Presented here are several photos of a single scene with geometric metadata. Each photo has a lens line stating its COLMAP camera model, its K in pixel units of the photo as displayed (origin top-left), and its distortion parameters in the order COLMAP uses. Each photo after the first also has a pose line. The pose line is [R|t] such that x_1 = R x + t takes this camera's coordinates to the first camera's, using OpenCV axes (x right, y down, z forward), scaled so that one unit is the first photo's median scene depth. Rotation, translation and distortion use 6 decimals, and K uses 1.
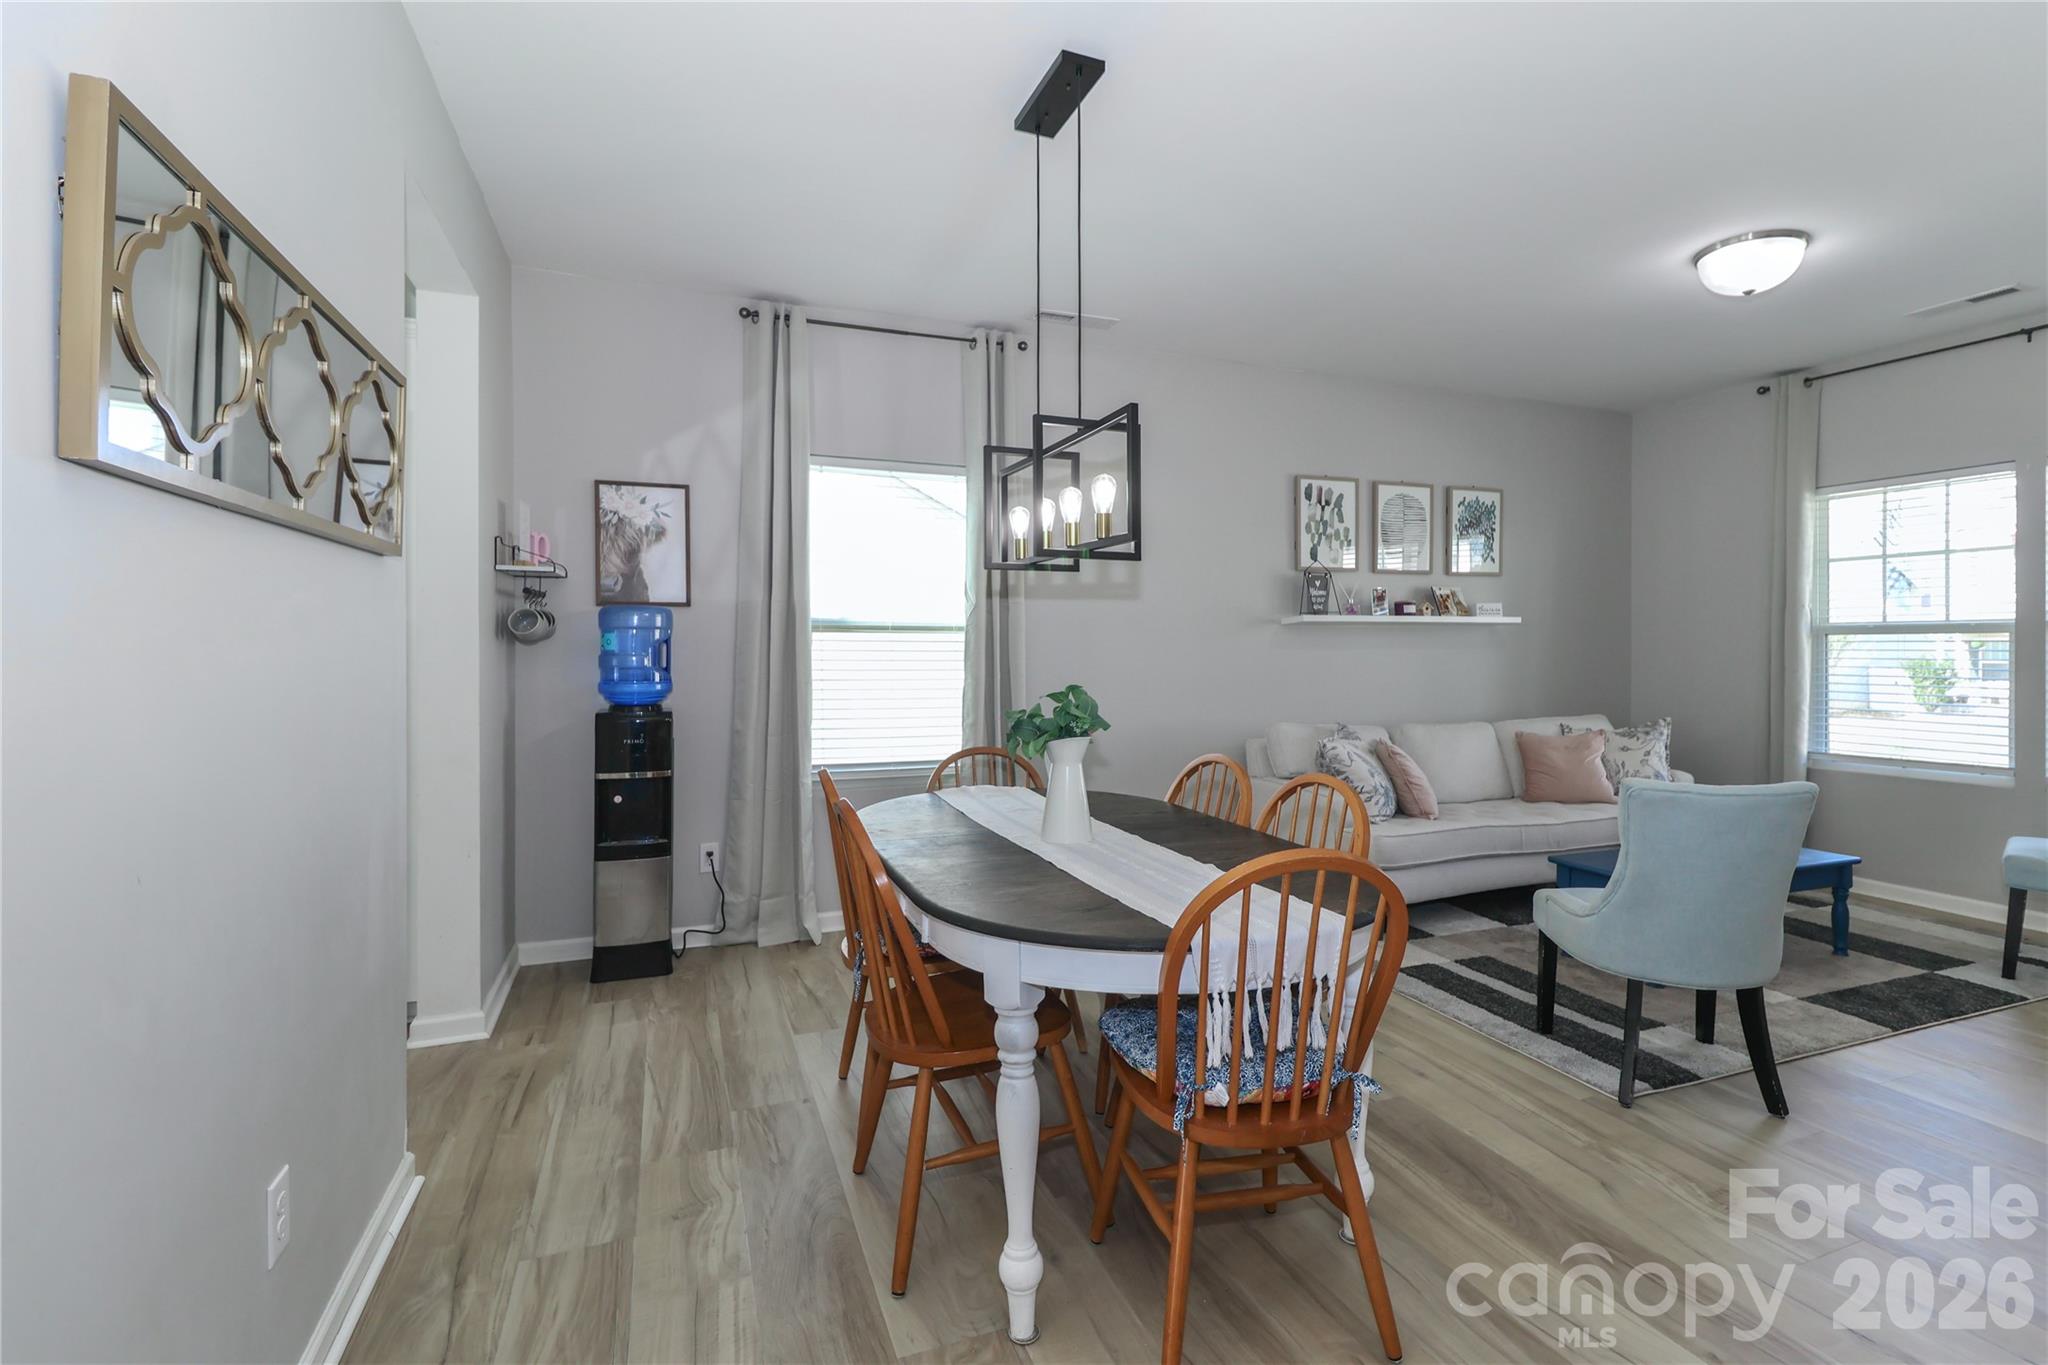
lens RADIAL K [[952.5, 0, 1026.9], [0, 952.5, 653.4], [0, 0, 1]] dist [0.000095, -0.000196]
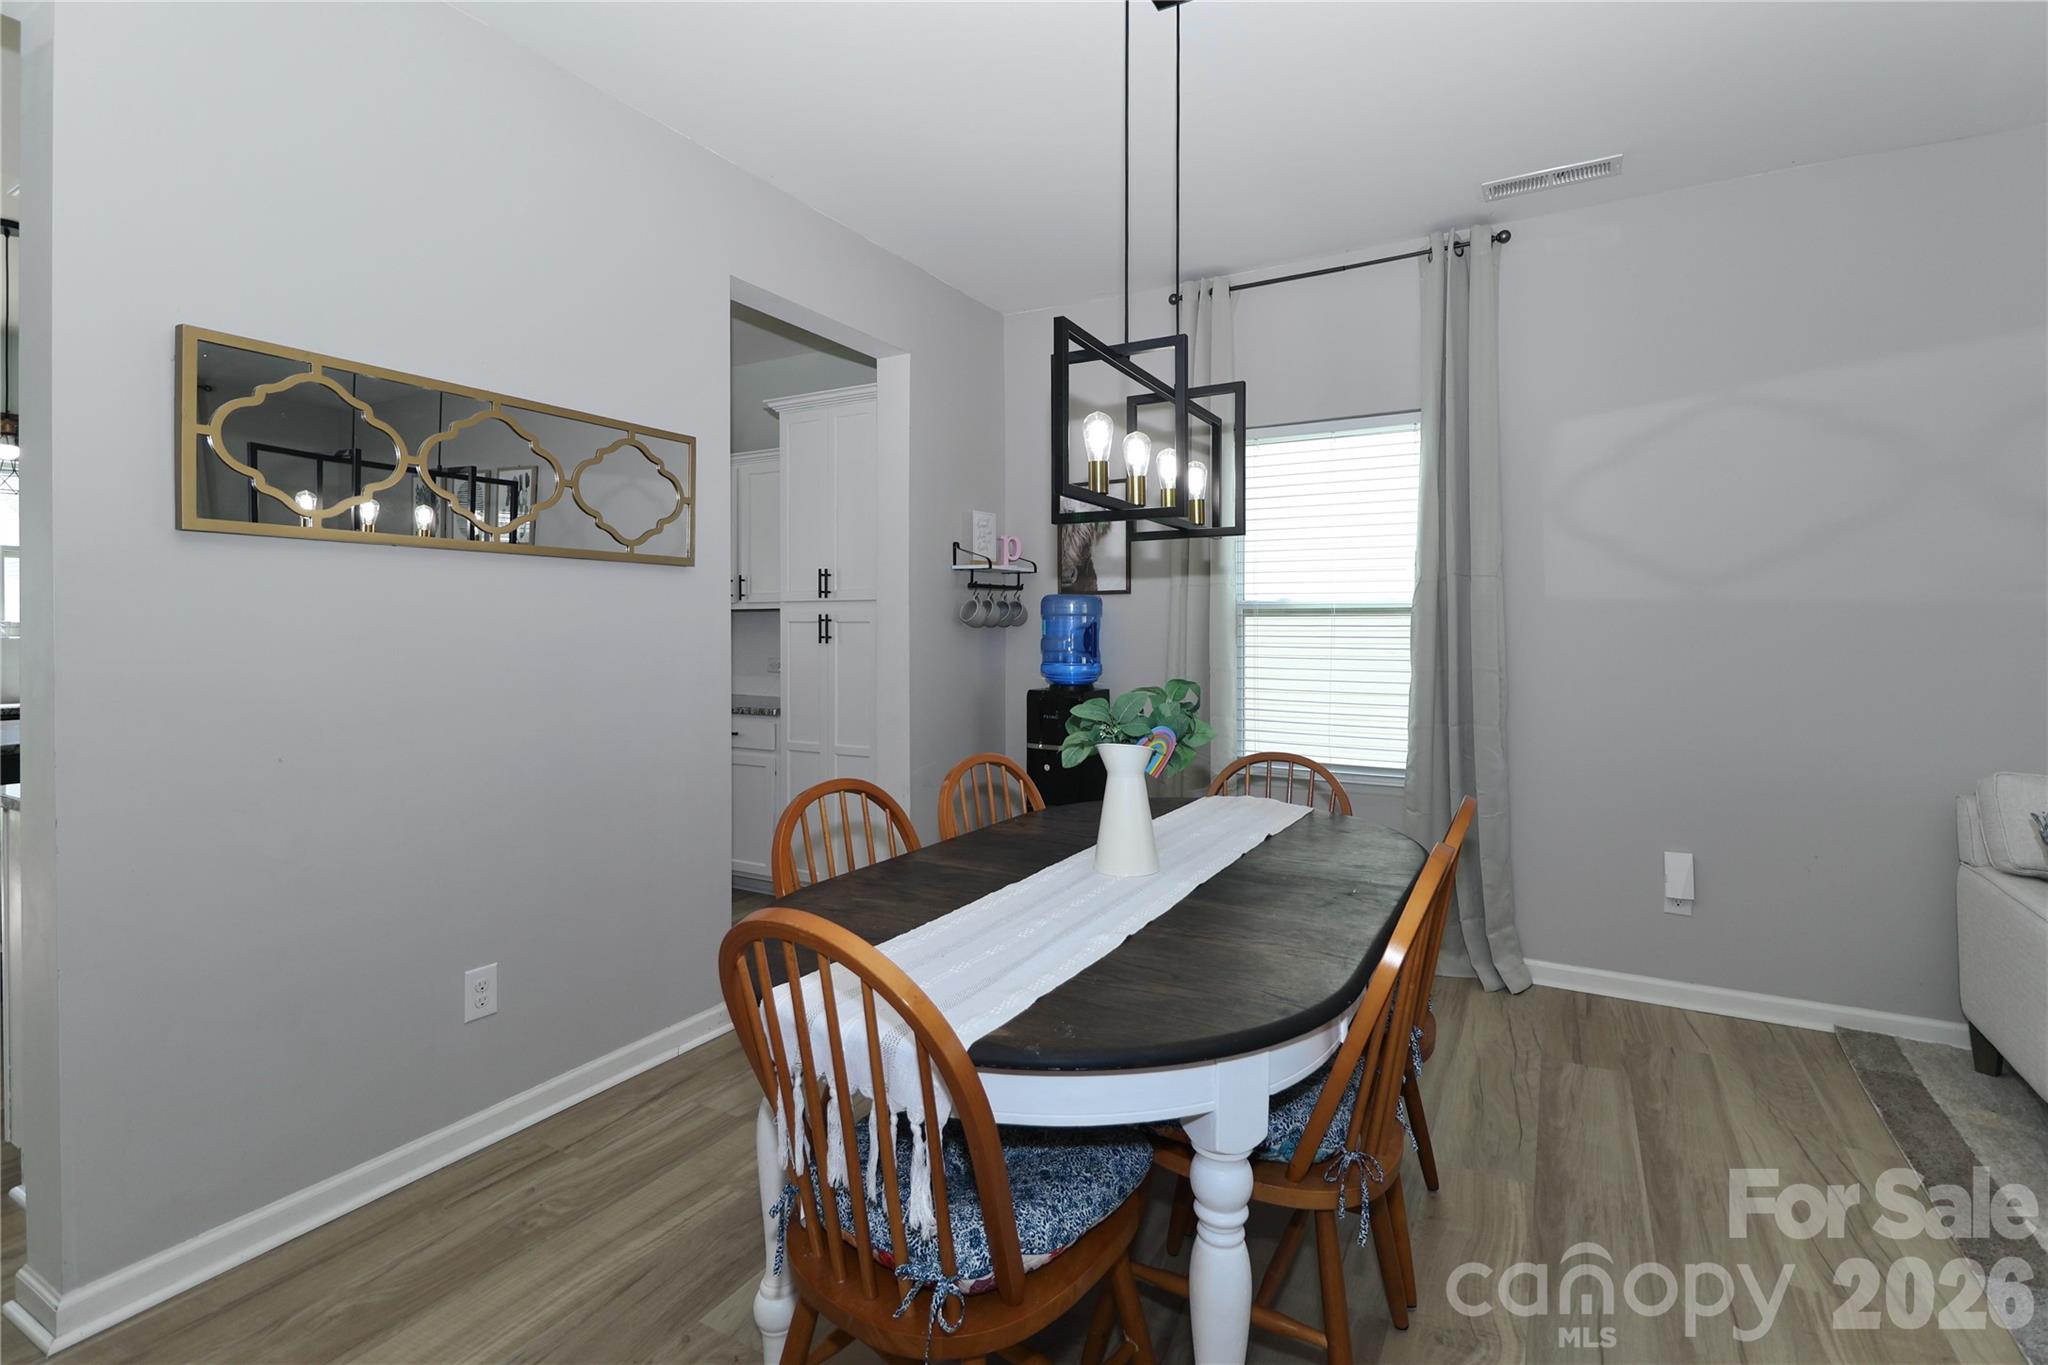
lens RADIAL K [[930.5, 0, 1028.8], [0, 930.5, 631.7], [0, 0, 1]] dist [0.002075, -0.000053]
pose [[0.638937, 0.002292, -0.769256, 0.382739], [-0.010580, 0.999927, -0.005809, -0.000015], [0.769186, 0.011850, 0.638915, 0.278478]]
